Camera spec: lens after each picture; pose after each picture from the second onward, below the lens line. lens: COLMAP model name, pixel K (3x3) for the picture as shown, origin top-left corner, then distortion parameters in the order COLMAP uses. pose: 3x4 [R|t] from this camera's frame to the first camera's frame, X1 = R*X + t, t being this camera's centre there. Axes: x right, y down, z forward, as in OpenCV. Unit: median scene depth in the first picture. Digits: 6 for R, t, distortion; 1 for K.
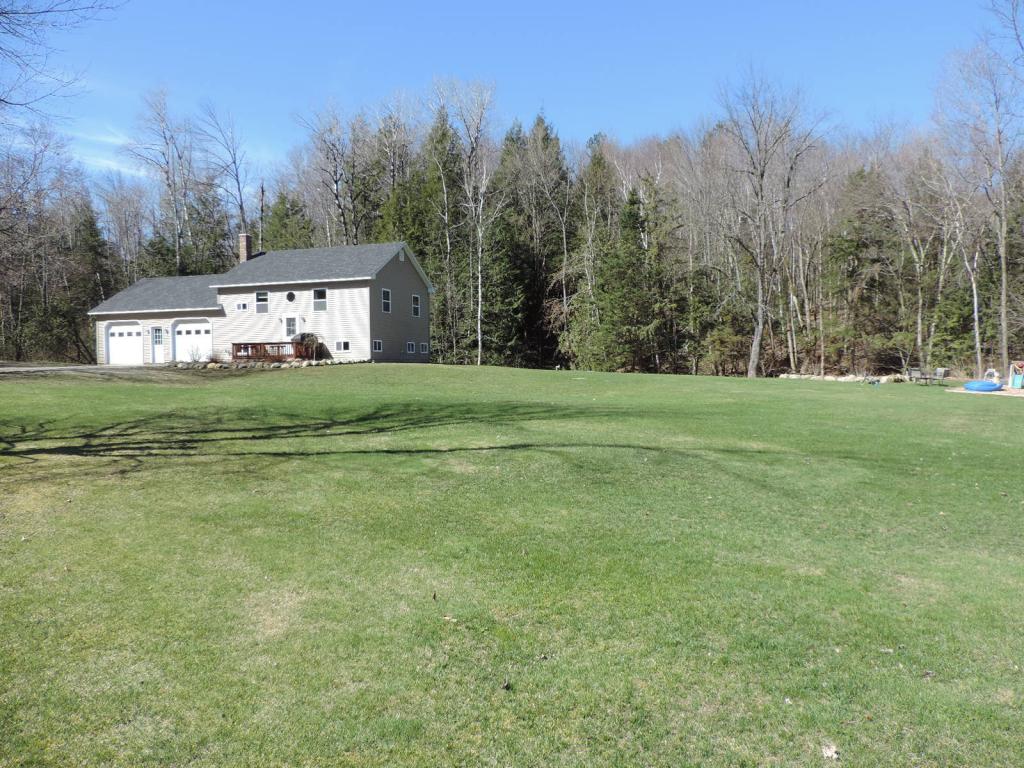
lens RADIAL K [[738.6, 0, 508.5], [0, 738.6, 381.1], [0, 0, 1]] dist [-0.008931, -0.000510]
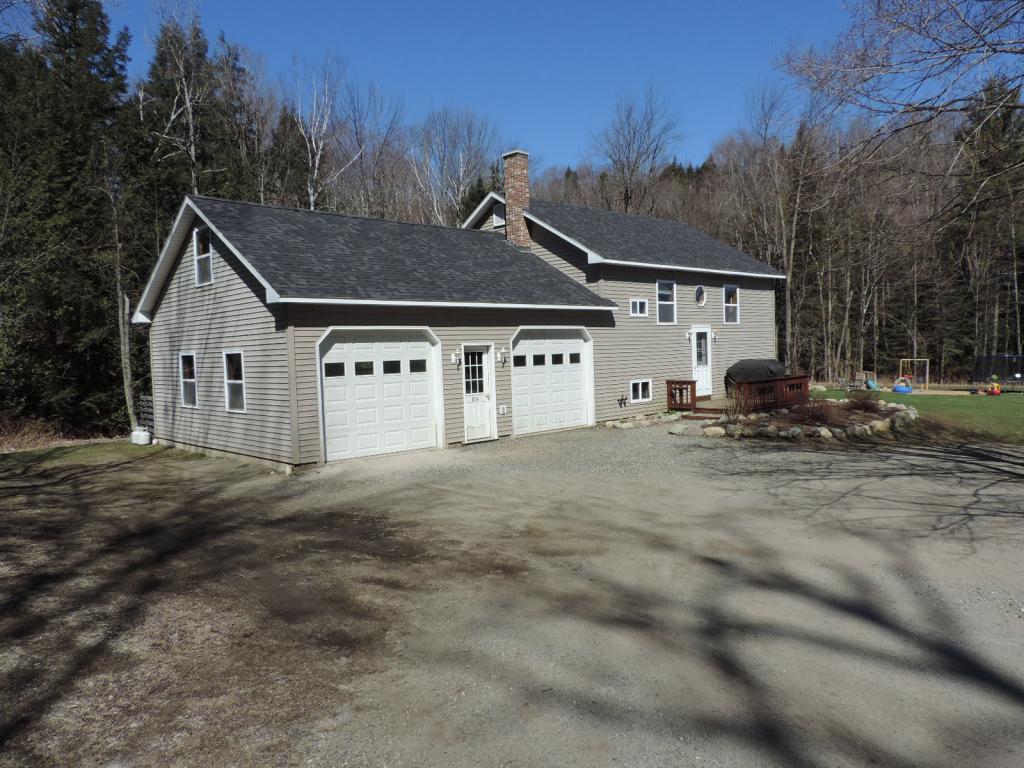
lens RADIAL K [[738.6, 0, 514.6], [0, 738.6, 384.9], [0, 0, 1]] dist [-0.008931, -0.000510]
pose [[0.478363, -0.031716, 0.877589, -0.804095], [0.080568, 0.996718, -0.007895, -0.049009], [-0.874459, 0.074482, 0.479348, 0.797462]]
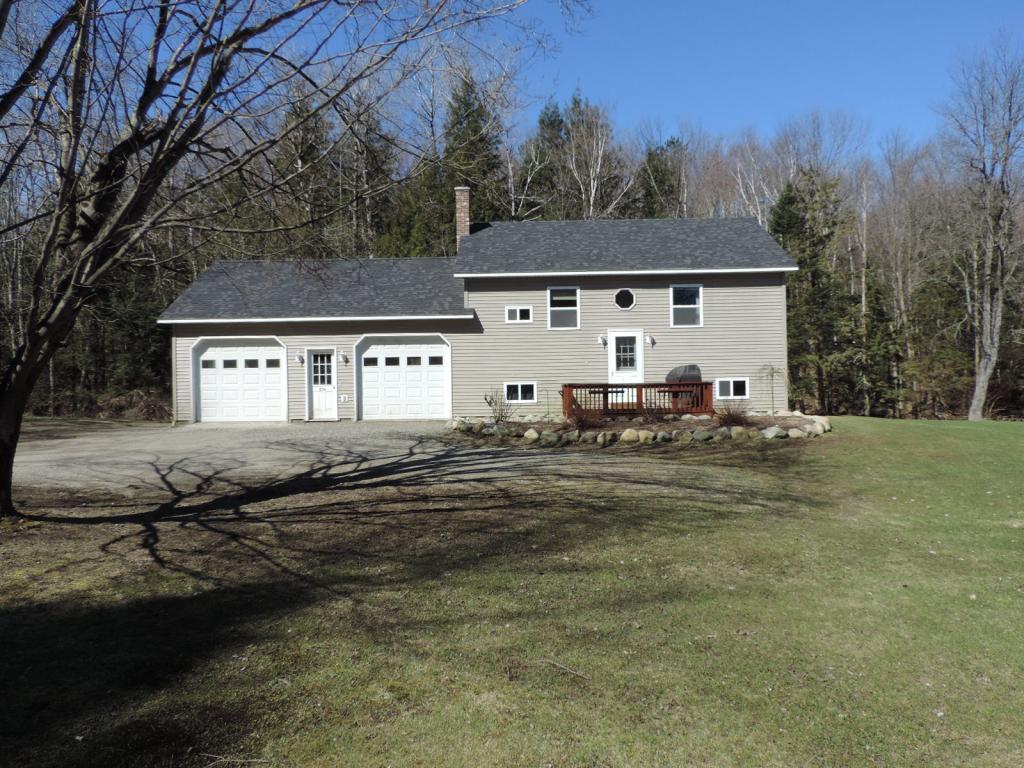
lens RADIAL K [[738.6, 0, 516.2], [0, 738.6, 382.2], [0, 0, 1]] dist [-0.008931, -0.000510]
pose [[0.956902, -0.001779, 0.290407, -0.495438], [0.011491, 0.999430, -0.031742, -0.033083], [-0.290185, 0.033711, 0.956377, 0.464514]]
